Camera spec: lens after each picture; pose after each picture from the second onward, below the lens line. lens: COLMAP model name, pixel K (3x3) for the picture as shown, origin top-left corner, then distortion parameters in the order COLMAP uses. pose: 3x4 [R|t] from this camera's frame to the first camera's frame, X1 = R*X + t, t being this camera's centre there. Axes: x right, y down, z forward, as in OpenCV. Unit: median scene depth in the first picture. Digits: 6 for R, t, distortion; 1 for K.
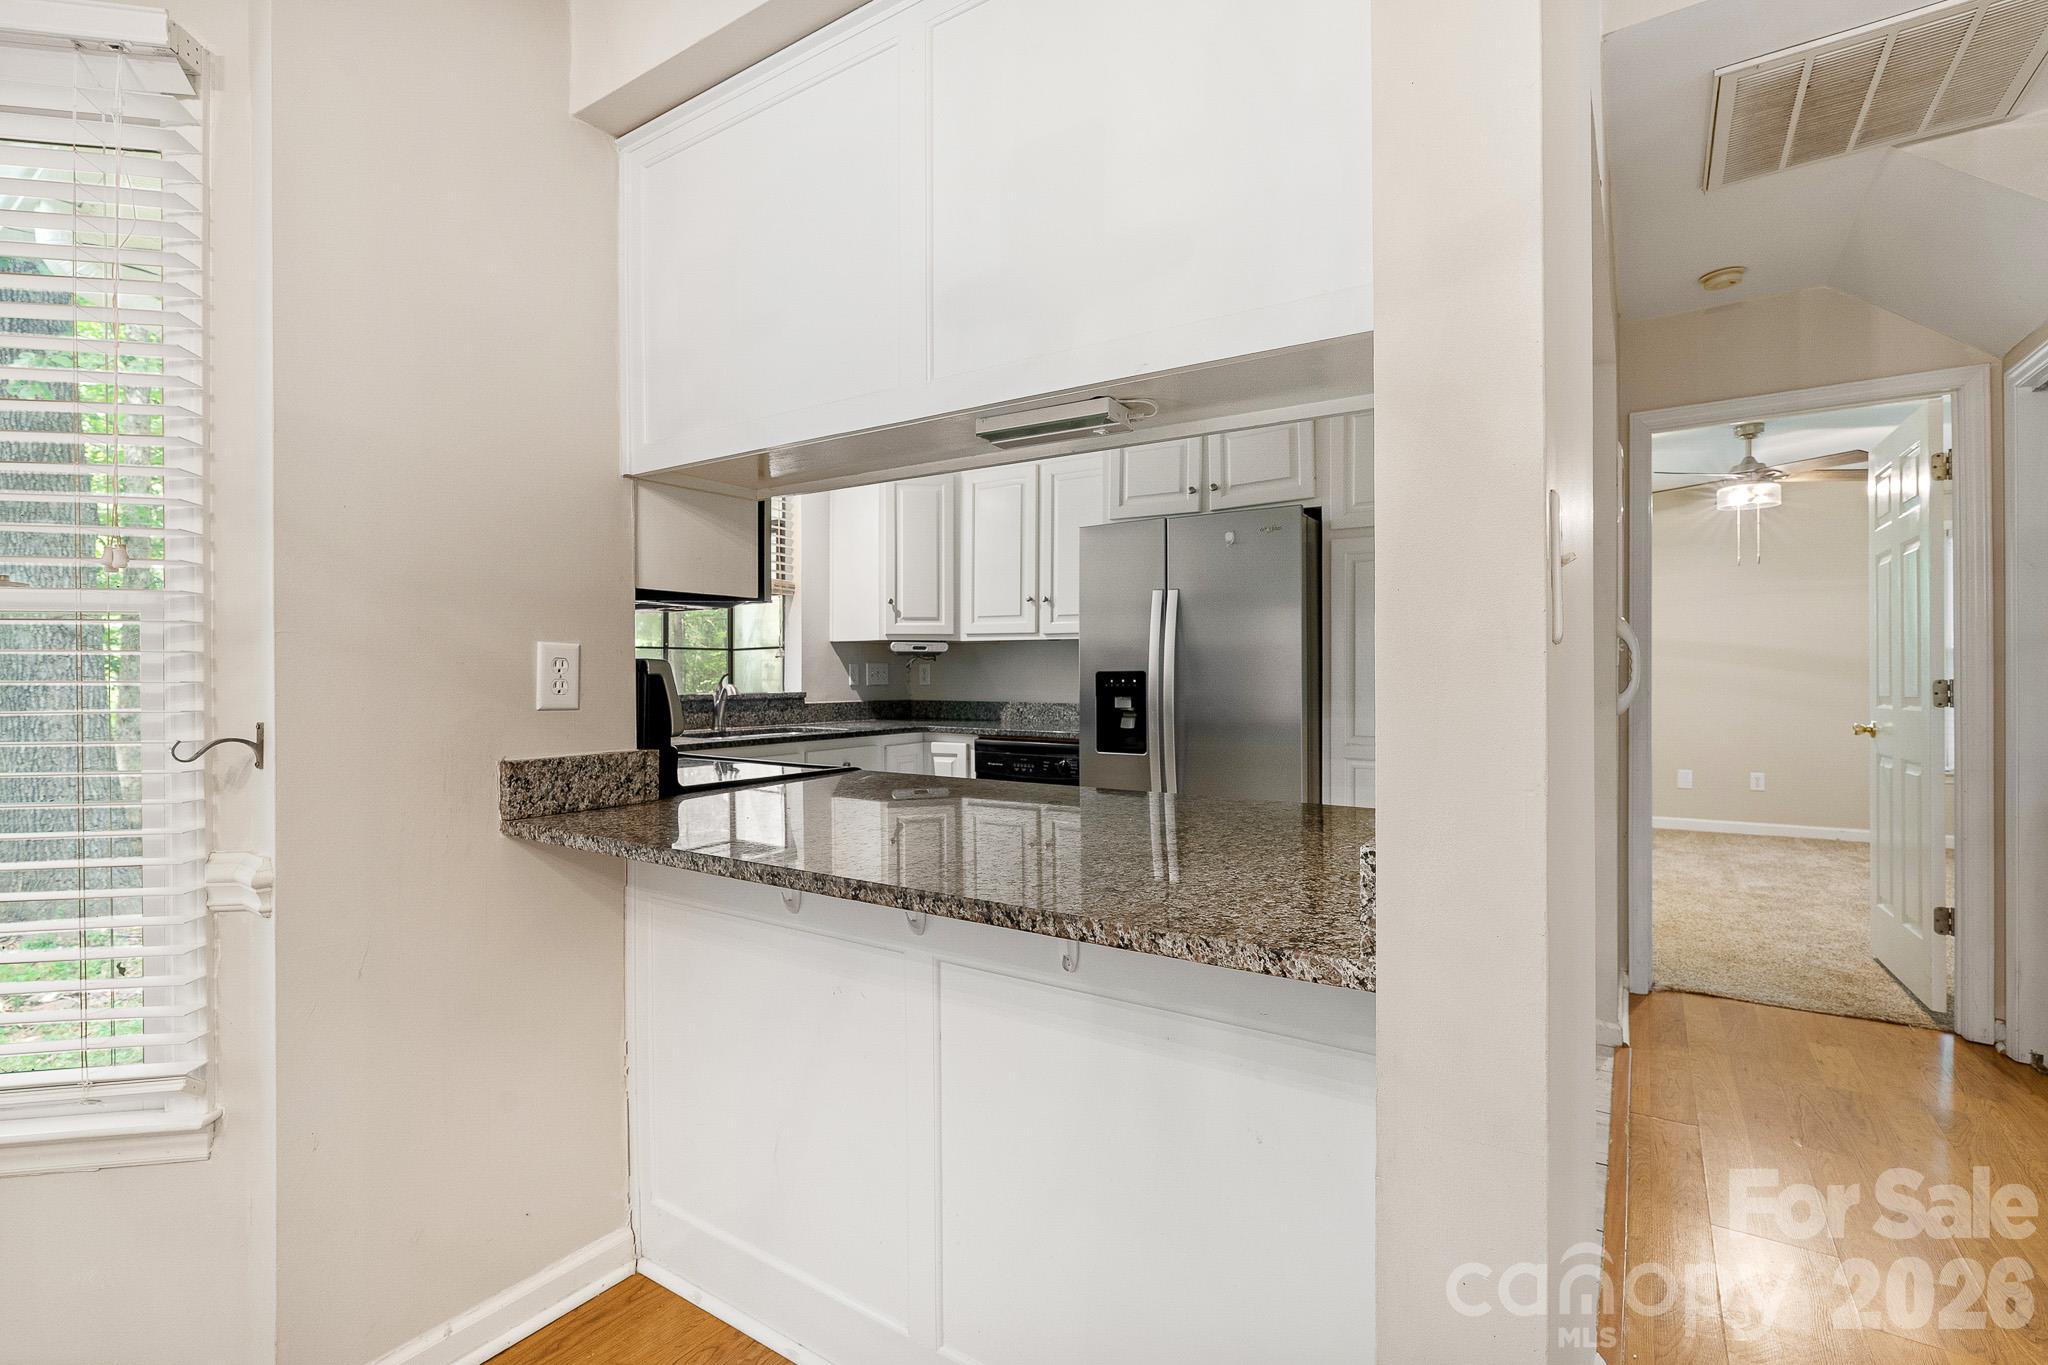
lens RADIAL K [[926.4, 0, 1023.1], [0, 926.4, 683.7], [0, 0, 1]] dist [-0.006168, 0.002976]
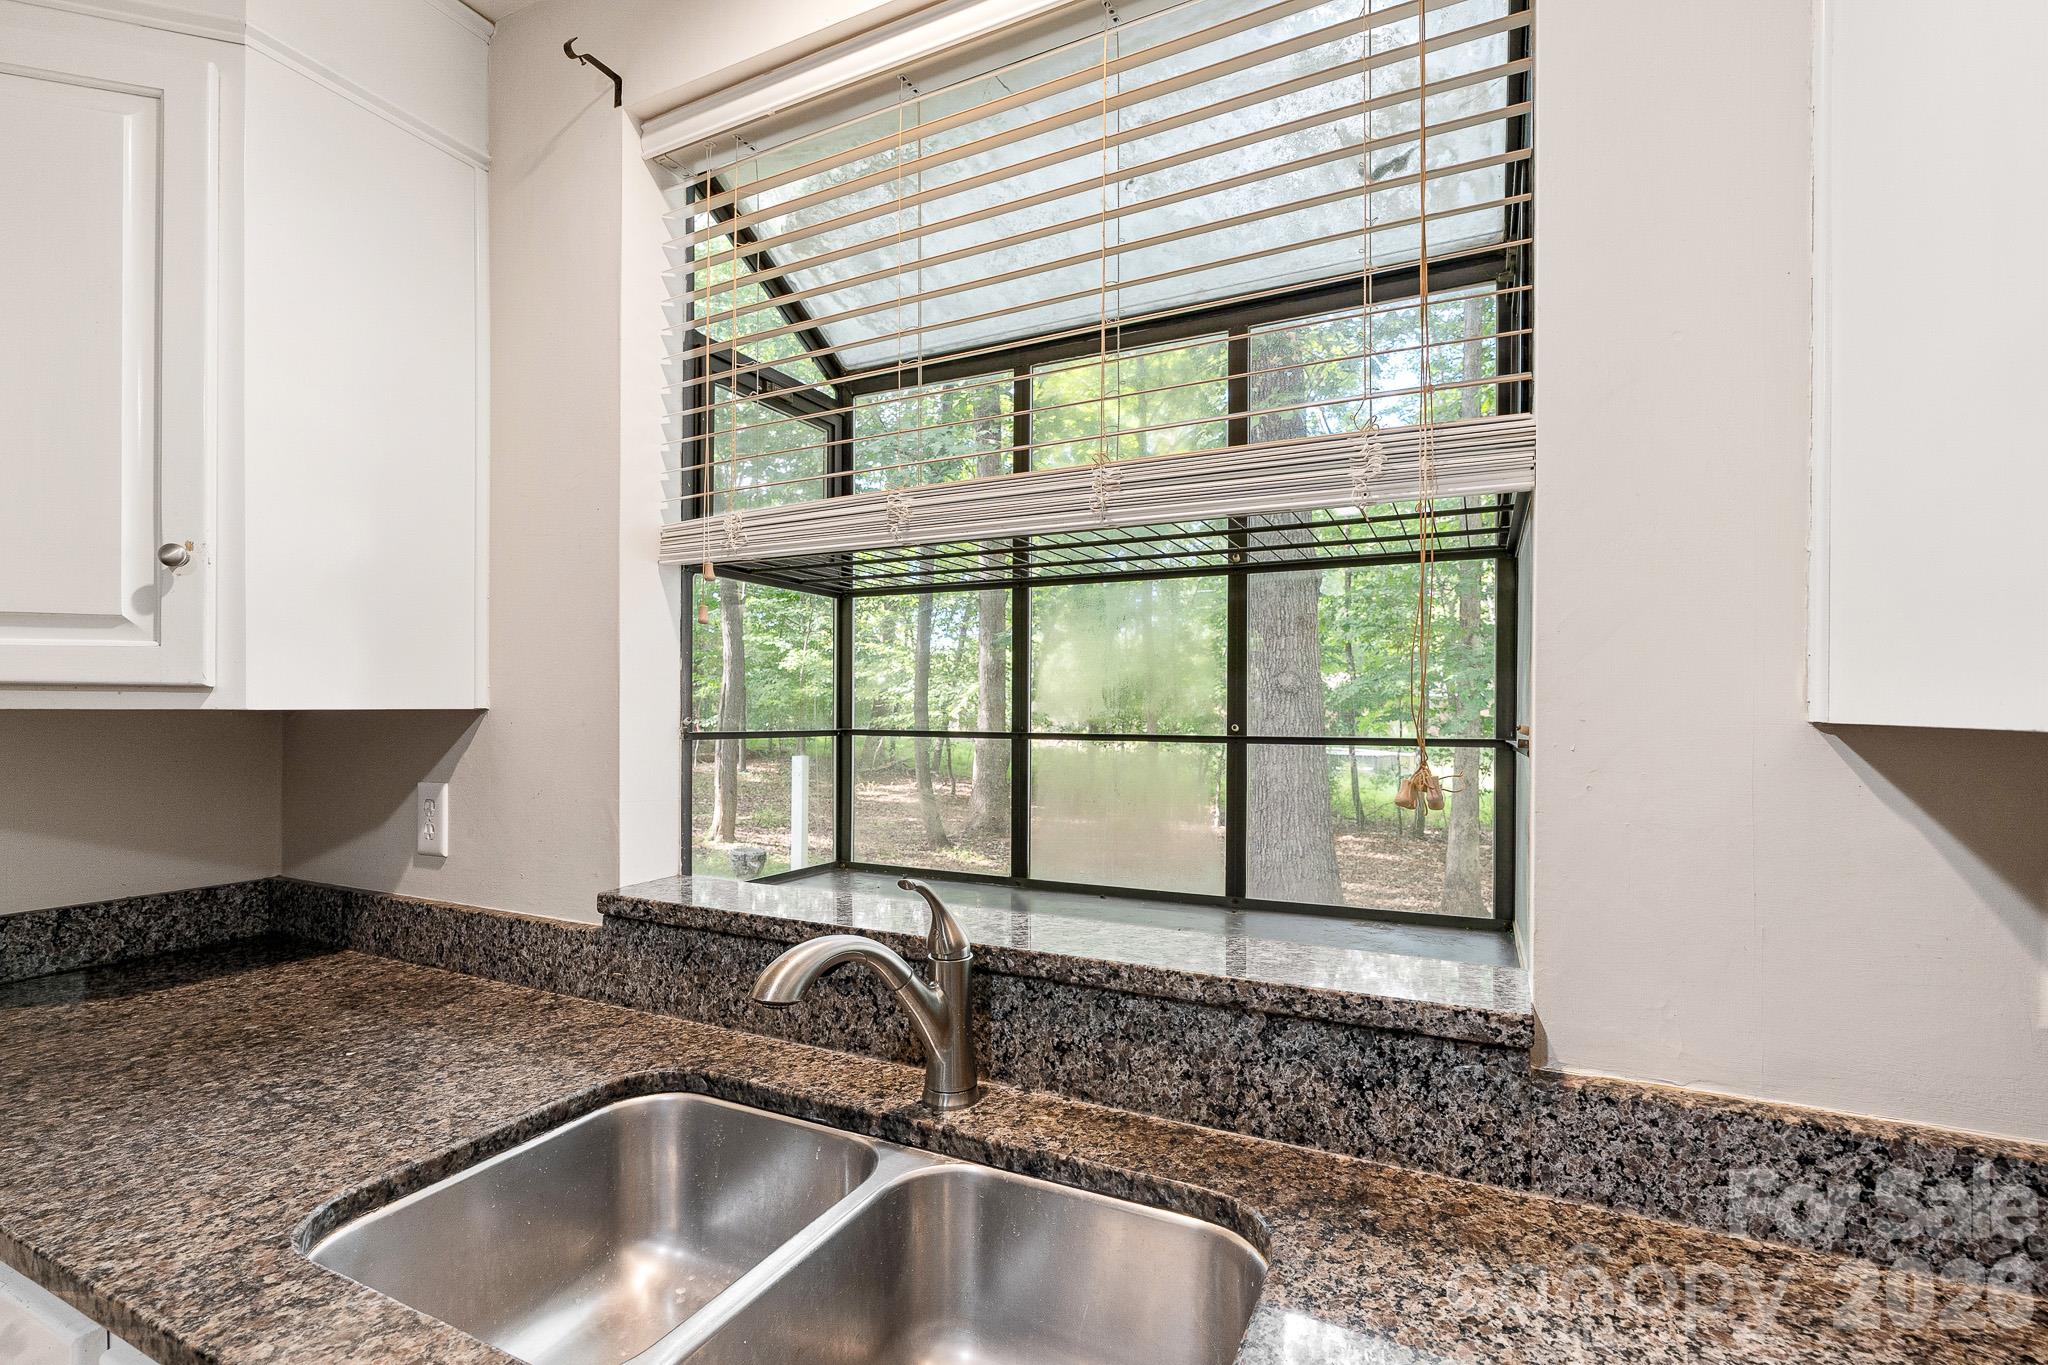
lens RADIAL K [[926.4, 0, 1027.6], [0, 926.4, 715.5], [0, 0, 1]] dist [-0.006168, 0.002976]
pose [[0.135661, 0.014218, -0.990653, -0.111486], [-0.011838, 0.999849, 0.012729, -0.075676], [0.990685, 0.010001, 0.135809, 1.338181]]
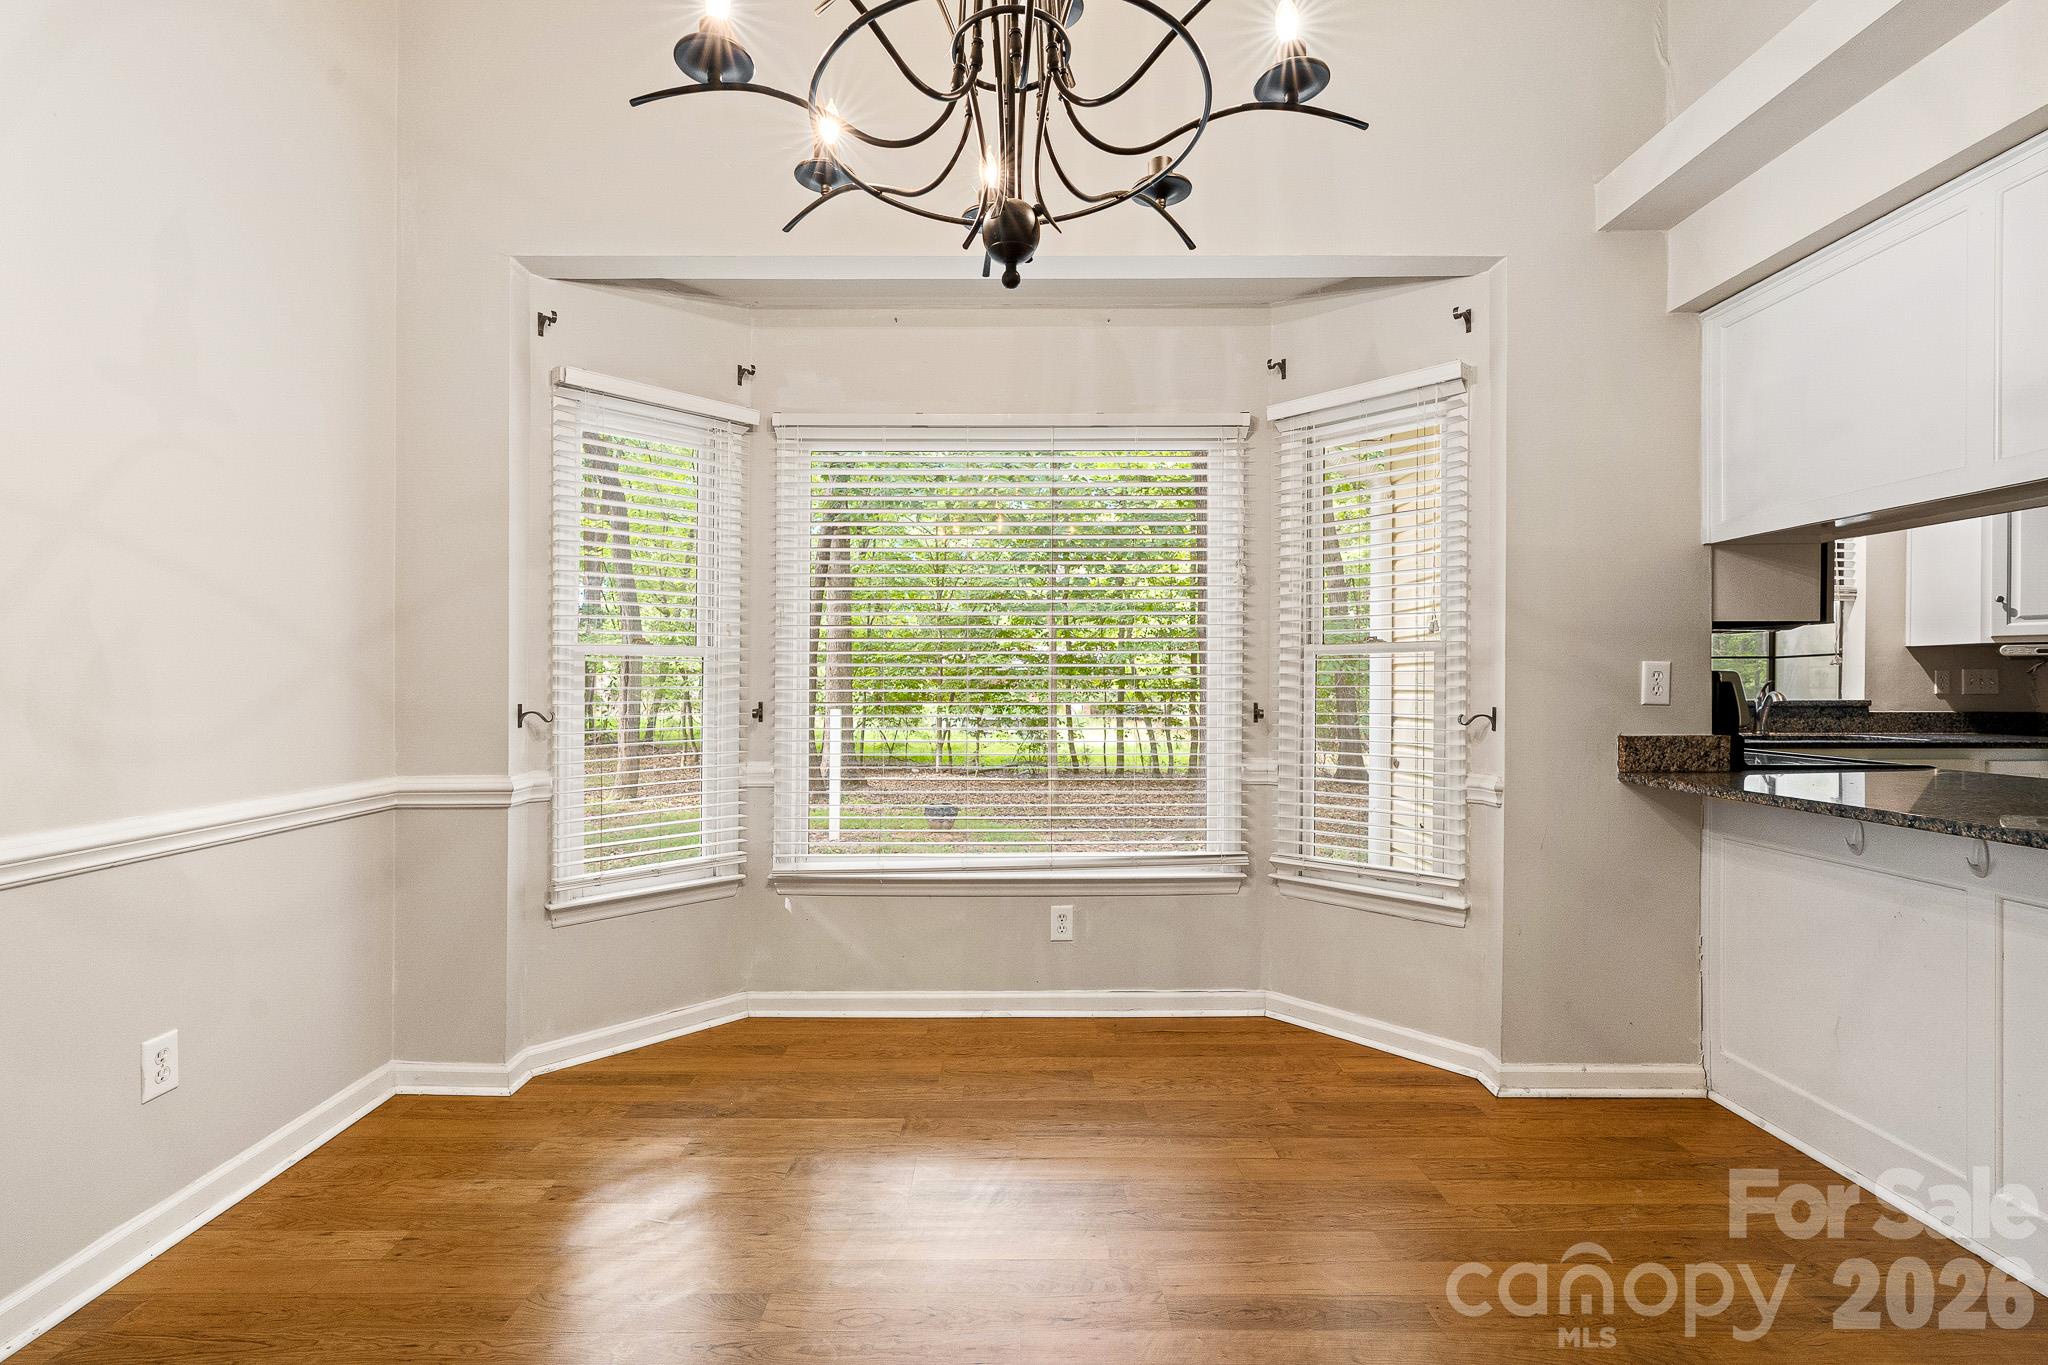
lens RADIAL K [[926.4, 0, 1002.5], [0, 926.4, 690.8], [0, 0, 1]] dist [-0.006168, 0.002976]
pose [[0.552722, 0.008099, -0.833327, 0.100033], [-0.008185, 0.999957, 0.004289, 0.003736], [0.833326, 0.004450, 0.552764, -0.425313]]
